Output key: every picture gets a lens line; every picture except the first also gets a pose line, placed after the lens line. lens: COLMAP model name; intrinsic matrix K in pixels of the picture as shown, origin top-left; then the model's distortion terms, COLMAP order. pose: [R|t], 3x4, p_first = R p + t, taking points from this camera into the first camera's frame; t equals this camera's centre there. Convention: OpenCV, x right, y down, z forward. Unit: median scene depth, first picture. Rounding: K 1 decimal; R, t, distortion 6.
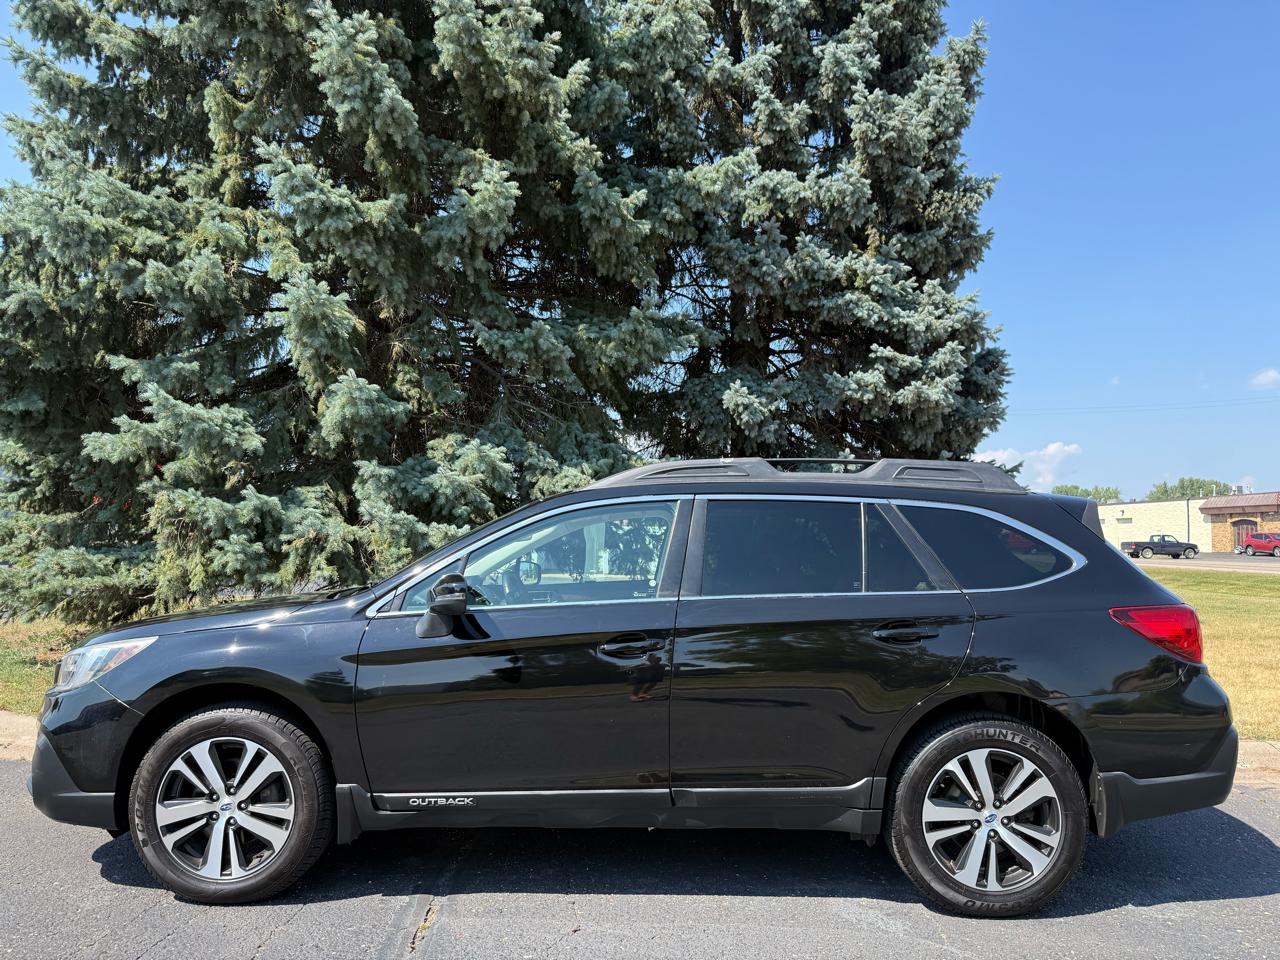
lens RADIAL K [[904.7, 0, 660.2], [0, 904.7, 500.2], [0, 0, 1]] dist [0.029867, -0.028884]
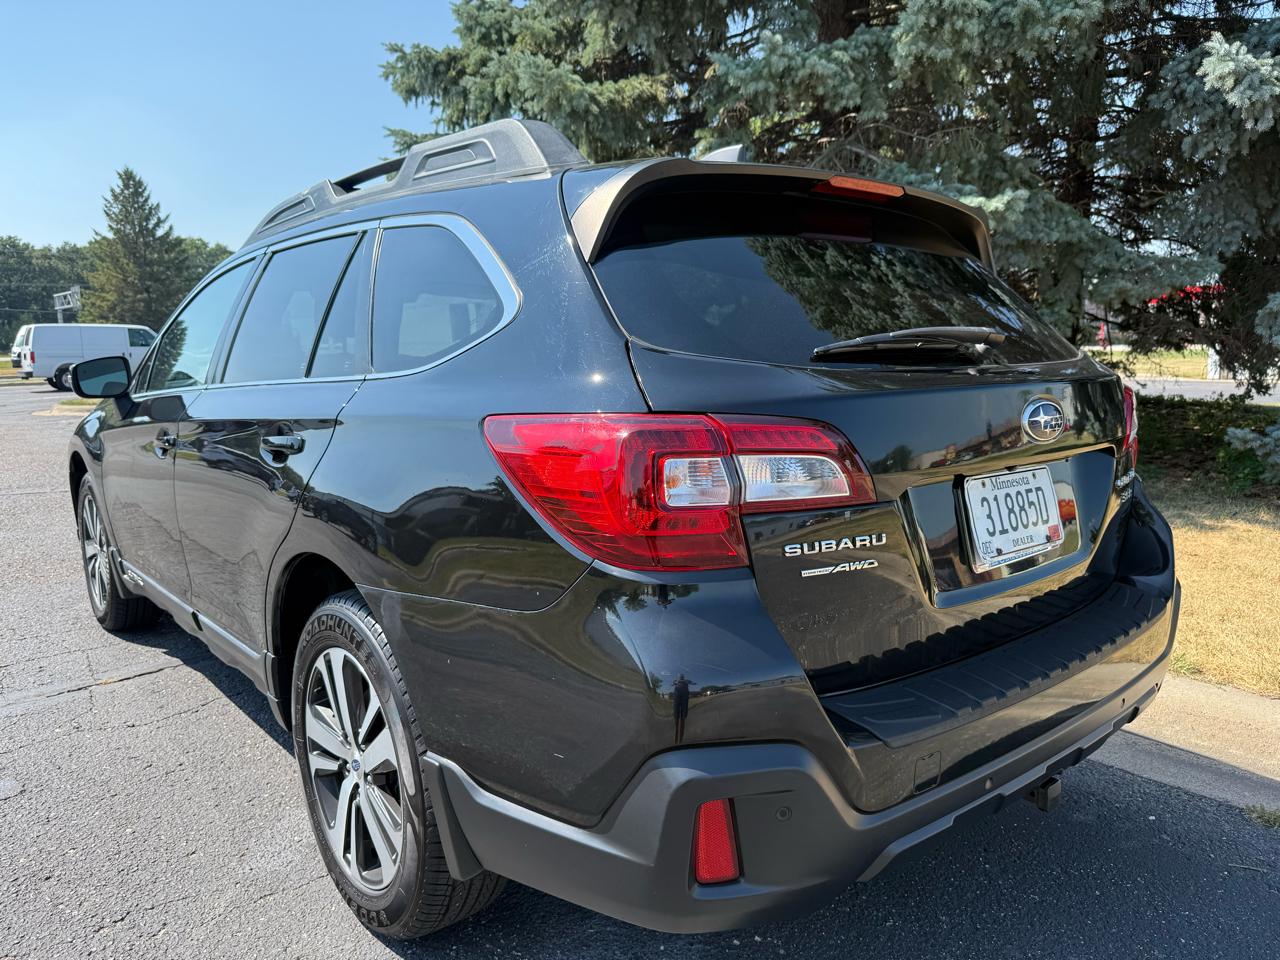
lens RADIAL K [[904.7, 0, 661.6], [0, 904.7, 509.6], [0, 0, 1]] dist [0.029867, -0.028884]
pose [[0.628938, 0.113516, -0.769123, 0.917473], [0.059337, 0.979389, 0.193071, 0.087185], [0.775187, -0.167067, 0.609240, 0.822441]]
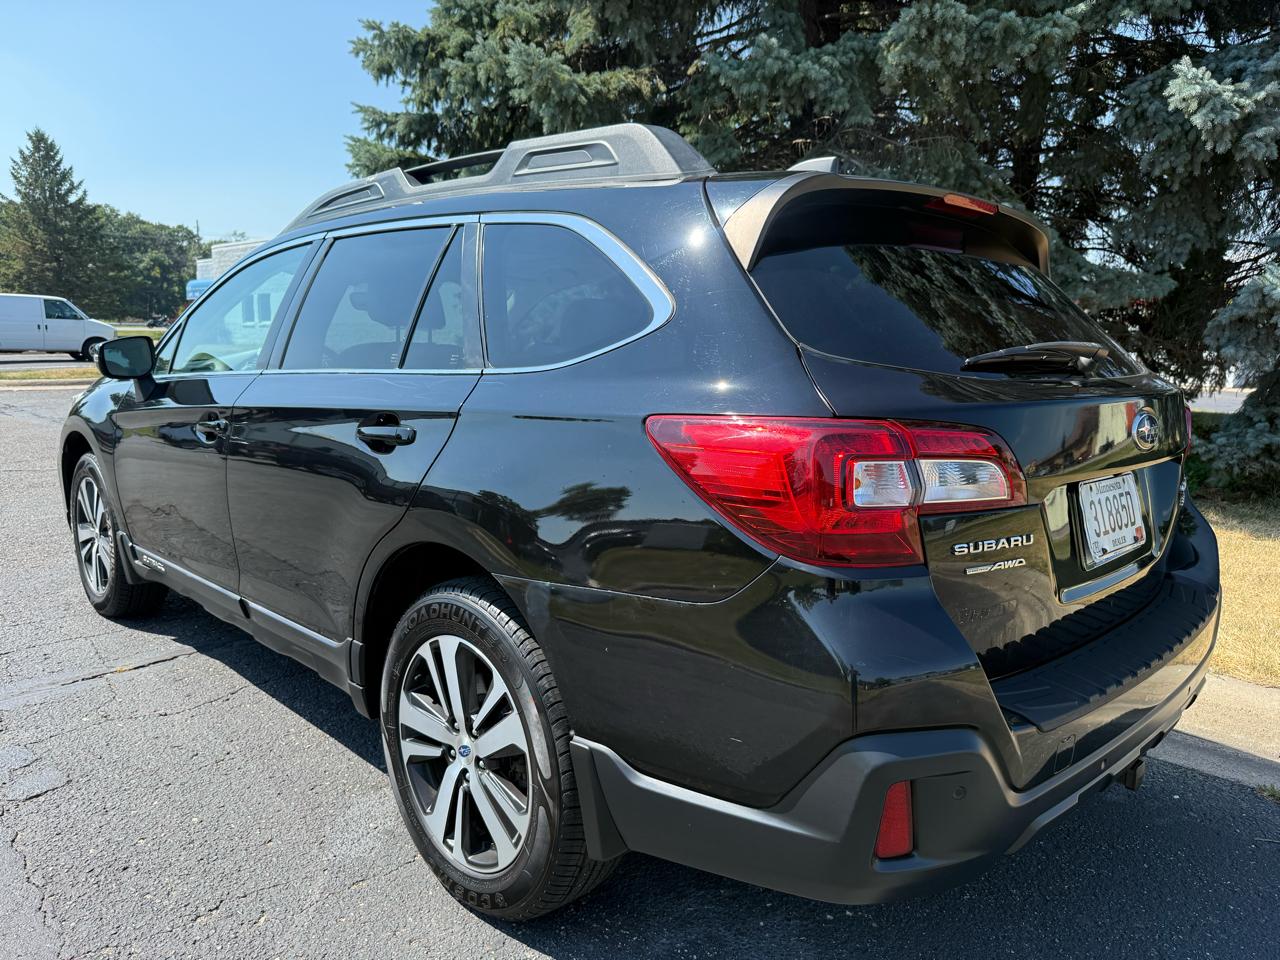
lens RADIAL K [[904.7, 0, 658.5], [0, 904.7, 506.9], [0, 0, 1]] dist [0.029867, -0.028884]
pose [[0.687695, 0.131100, -0.714064, 0.854223], [0.026714, 0.978325, 0.205346, 0.073686], [0.725508, -0.160291, 0.669287, 0.718653]]
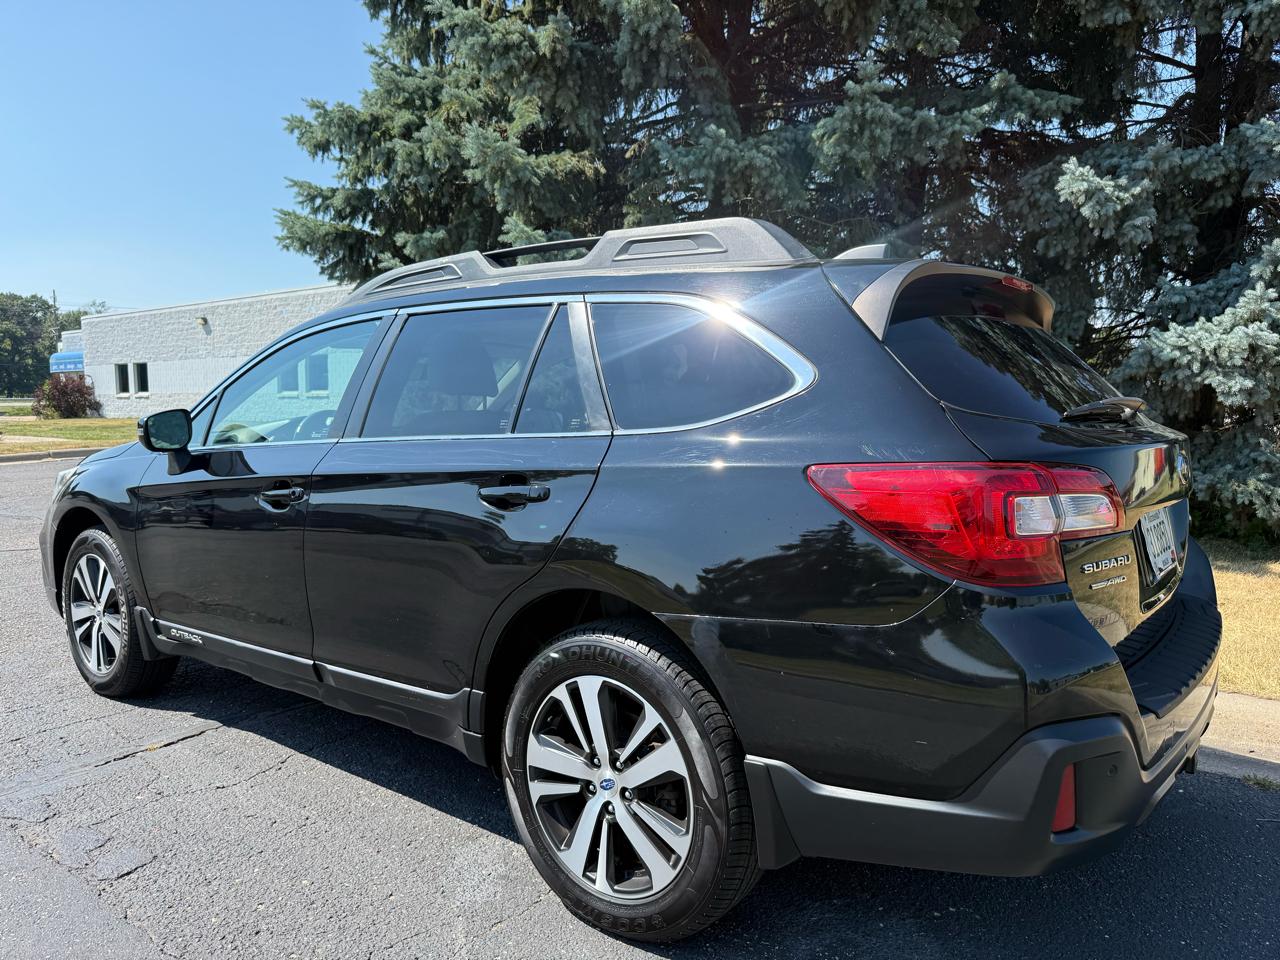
lens RADIAL K [[904.7, 0, 664.6], [0, 904.7, 507.0], [0, 0, 1]] dist [0.029867, -0.028884]
pose [[0.781916, 0.056770, -0.620793, 0.778612], [0.039446, 0.989343, 0.140157, 0.068332], [0.622134, -0.134079, 0.771344, 0.558152]]
